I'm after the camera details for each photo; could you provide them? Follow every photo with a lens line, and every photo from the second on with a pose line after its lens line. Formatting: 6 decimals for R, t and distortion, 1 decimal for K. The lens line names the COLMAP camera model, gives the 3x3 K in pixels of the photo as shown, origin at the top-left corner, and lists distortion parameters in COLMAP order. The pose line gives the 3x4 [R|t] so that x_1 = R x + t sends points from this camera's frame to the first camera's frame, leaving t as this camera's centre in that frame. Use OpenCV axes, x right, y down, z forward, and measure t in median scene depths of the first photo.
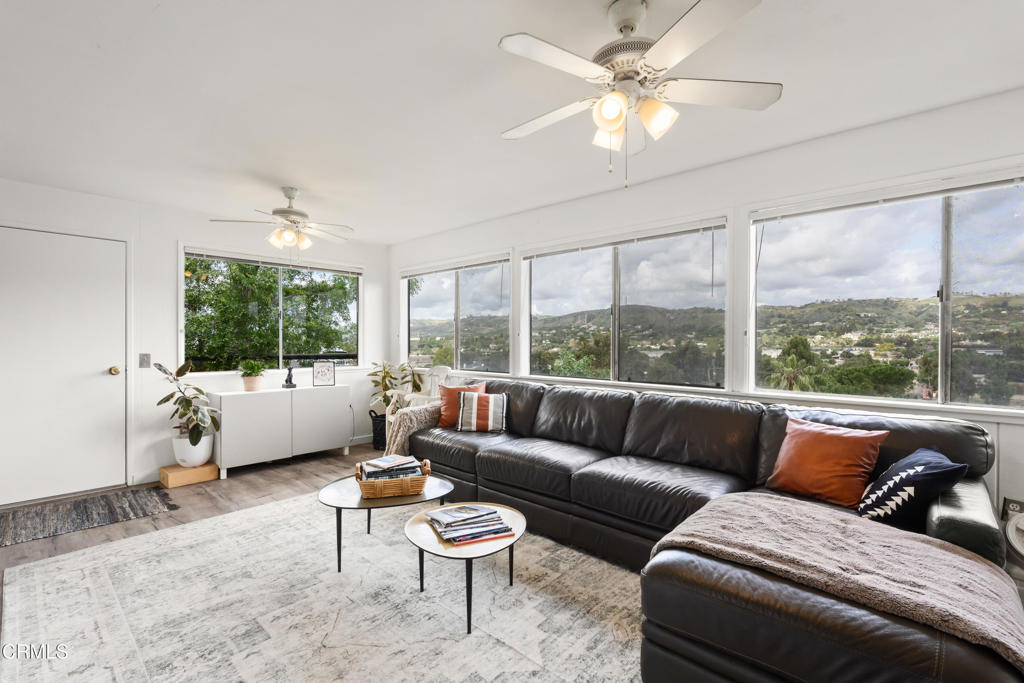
lens RADIAL K [[441.9, 0, 506.3], [0, 441.9, 342.2], [0, 0, 1]] dist [-0.002336, -0.000167]
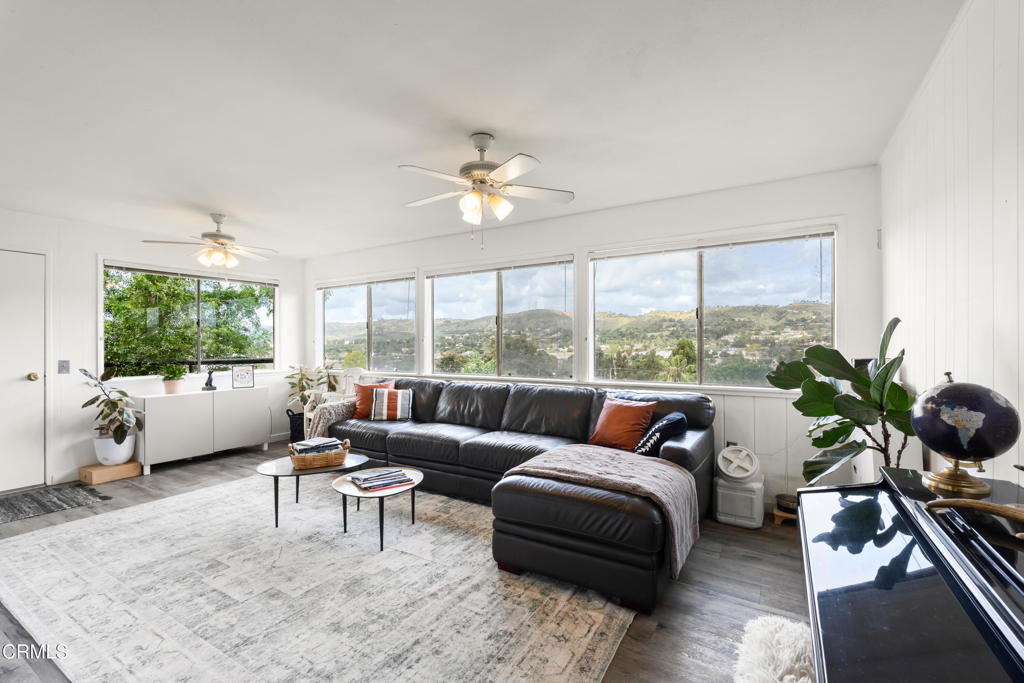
lens RADIAL K [[441.9, 0, 506.3], [0, 441.9, 342.2], [0, 0, 1]] dist [-0.002336, -0.000167]
pose [[0.981085, -0.006249, 0.193478, 0.022595], [0.007708, 0.999947, -0.006790, -0.002528], [-0.193425, 0.008153, 0.981081, -0.280564]]
